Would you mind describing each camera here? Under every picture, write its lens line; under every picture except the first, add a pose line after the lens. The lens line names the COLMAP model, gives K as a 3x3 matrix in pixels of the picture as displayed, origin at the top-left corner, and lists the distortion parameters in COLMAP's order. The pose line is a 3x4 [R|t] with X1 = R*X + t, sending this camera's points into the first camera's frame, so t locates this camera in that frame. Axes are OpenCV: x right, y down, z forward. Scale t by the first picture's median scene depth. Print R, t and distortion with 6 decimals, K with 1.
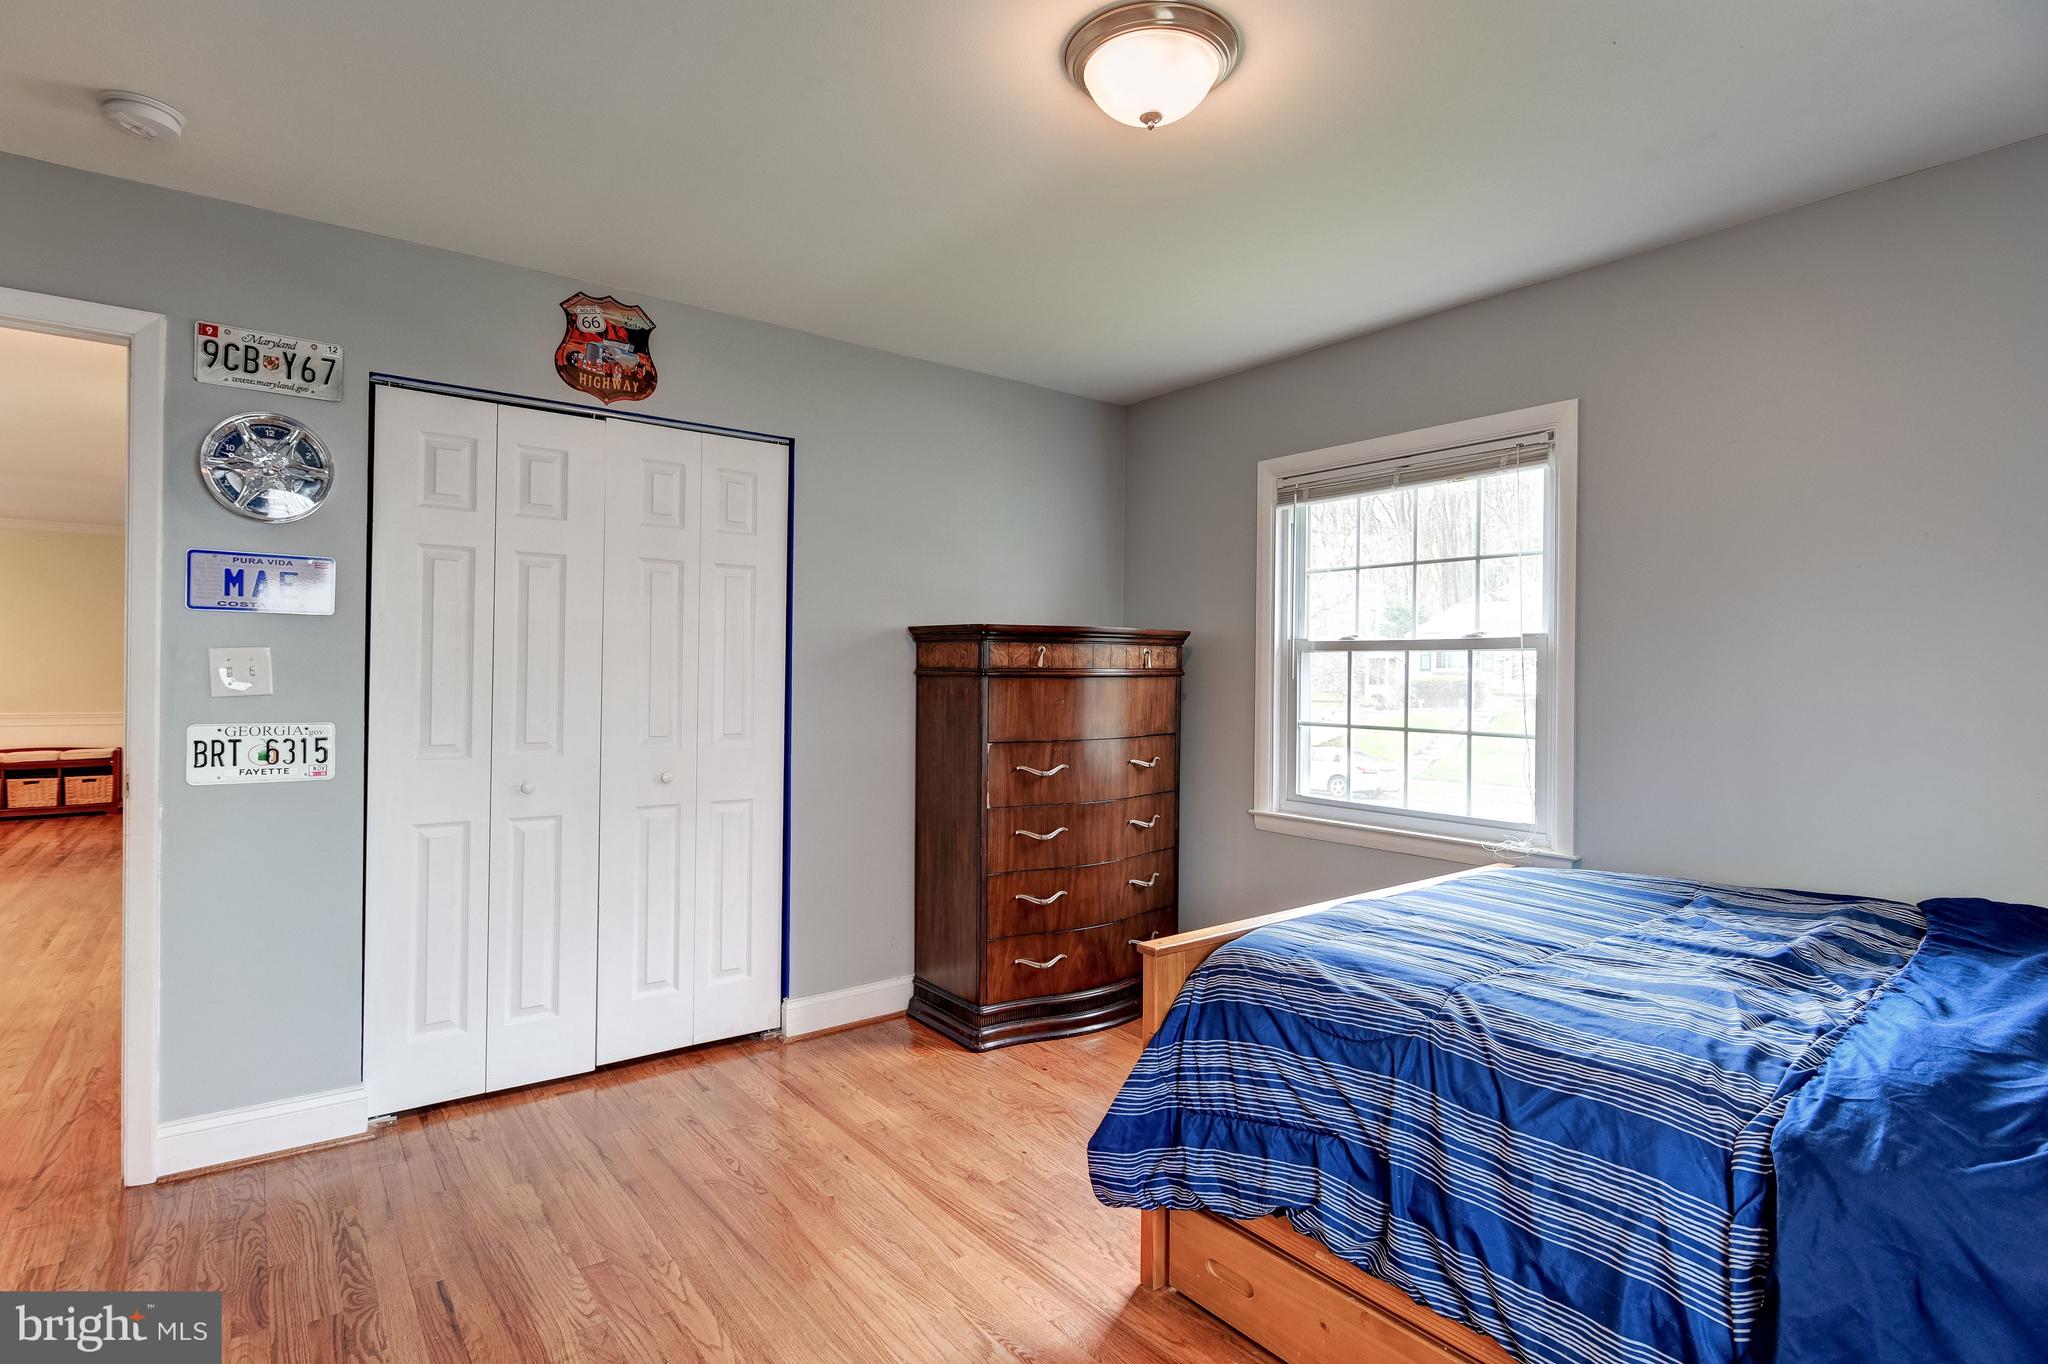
lens RADIAL K [[1016.0, 0, 1020.0], [0, 1016.0, 675.9], [0, 0, 1]] dist [-0.005058, 0.000107]
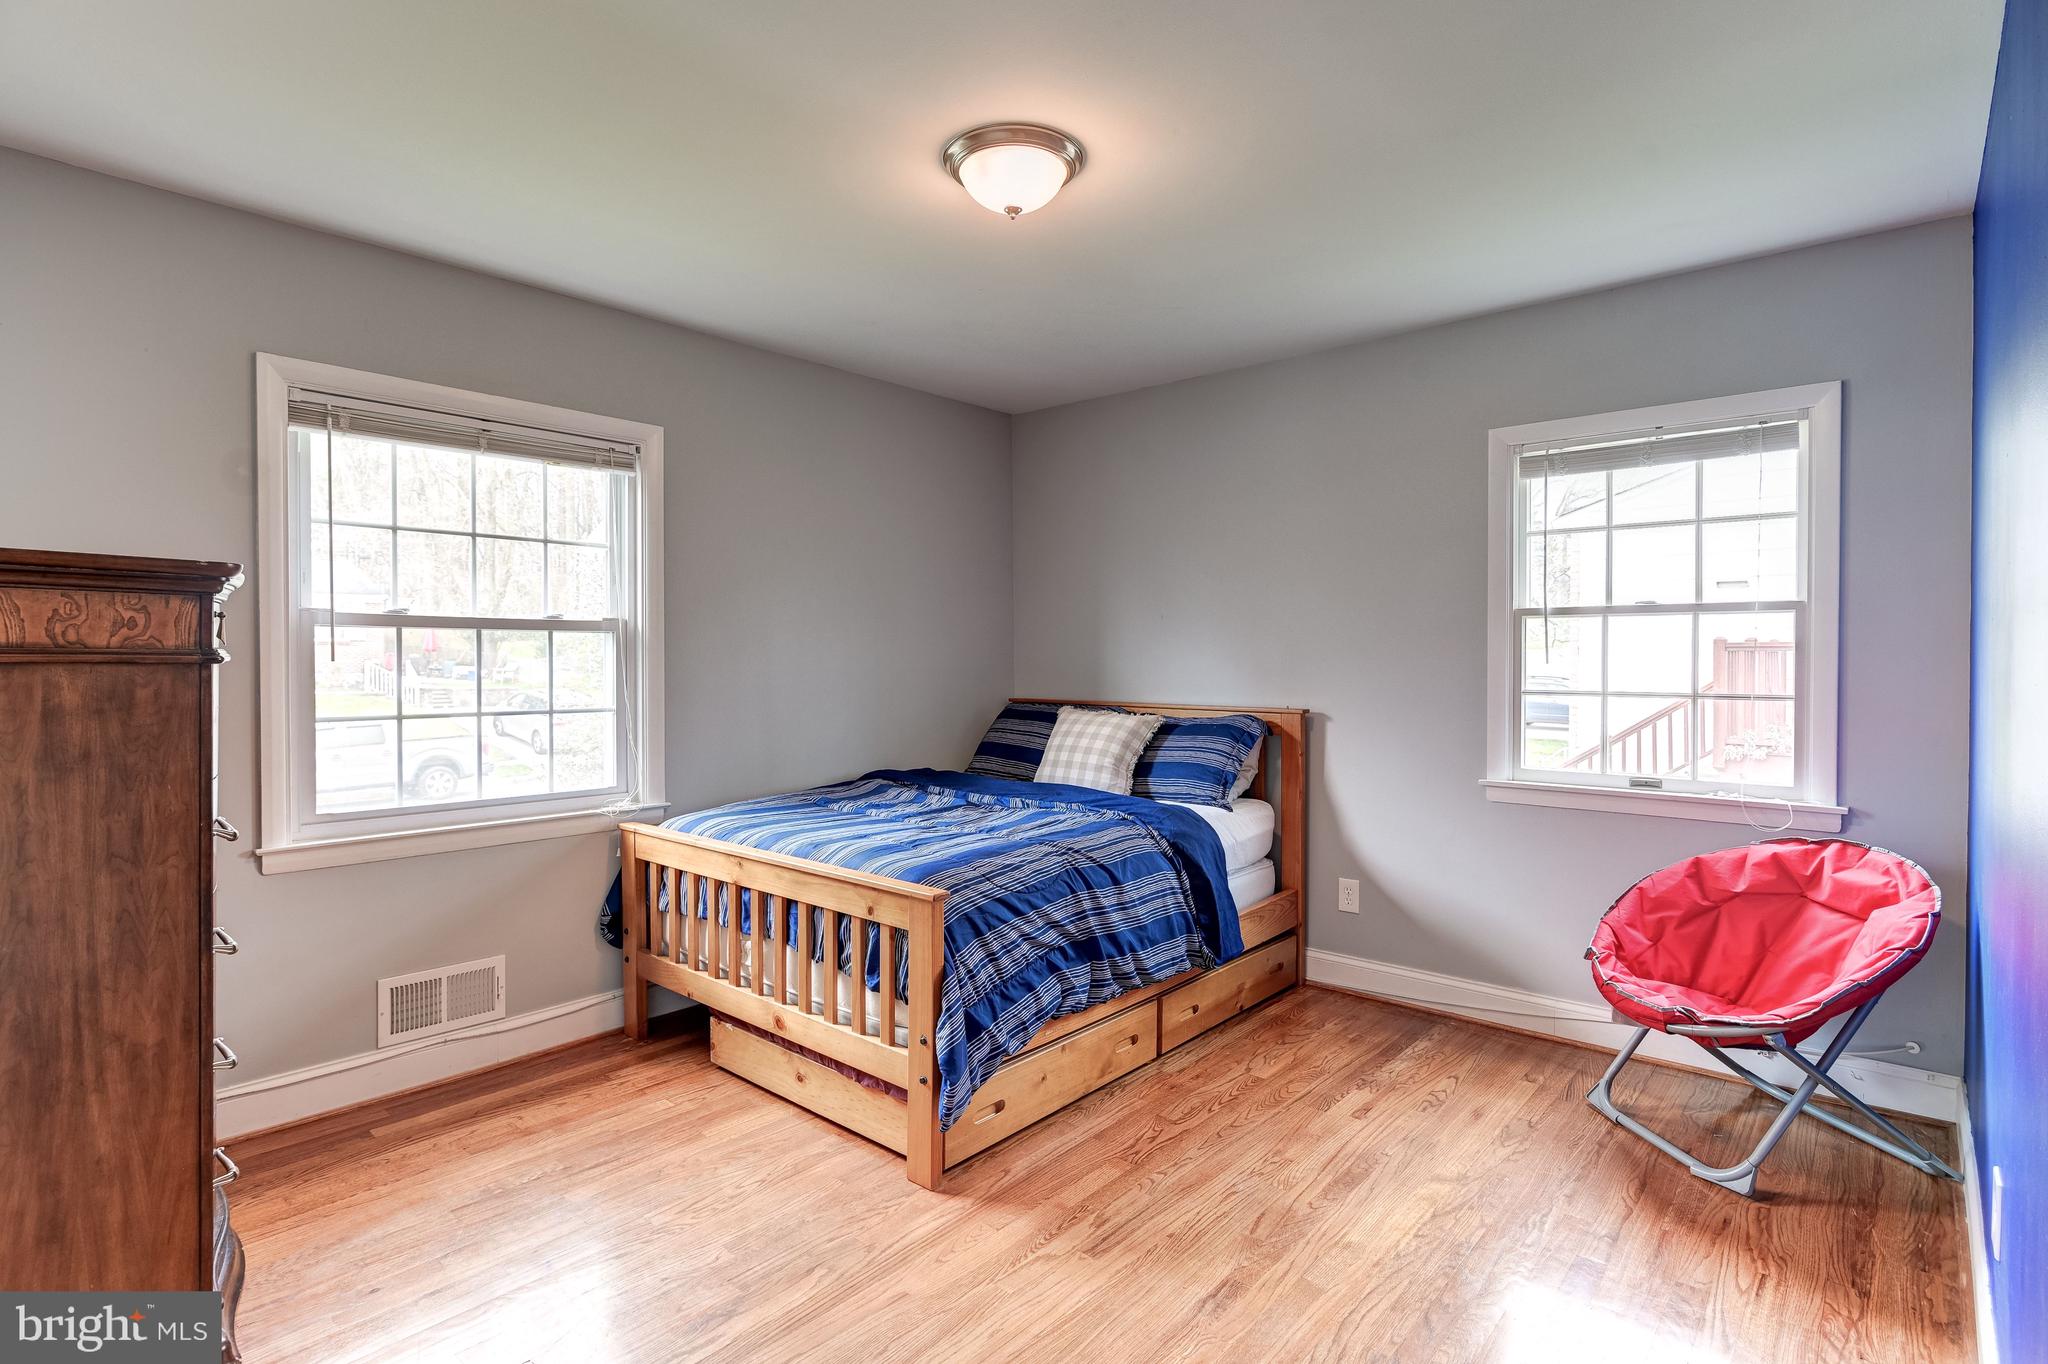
lens RADIAL K [[1016.0, 0, 1013.7], [0, 1016.0, 680.1], [0, 0, 1]] dist [-0.005058, 0.000107]
pose [[-0.192420, -0.030272, 0.980846, -0.657745], [0.000559, 0.999521, 0.030958, -0.007207], [-0.981313, 0.006506, -0.192310, 0.738388]]
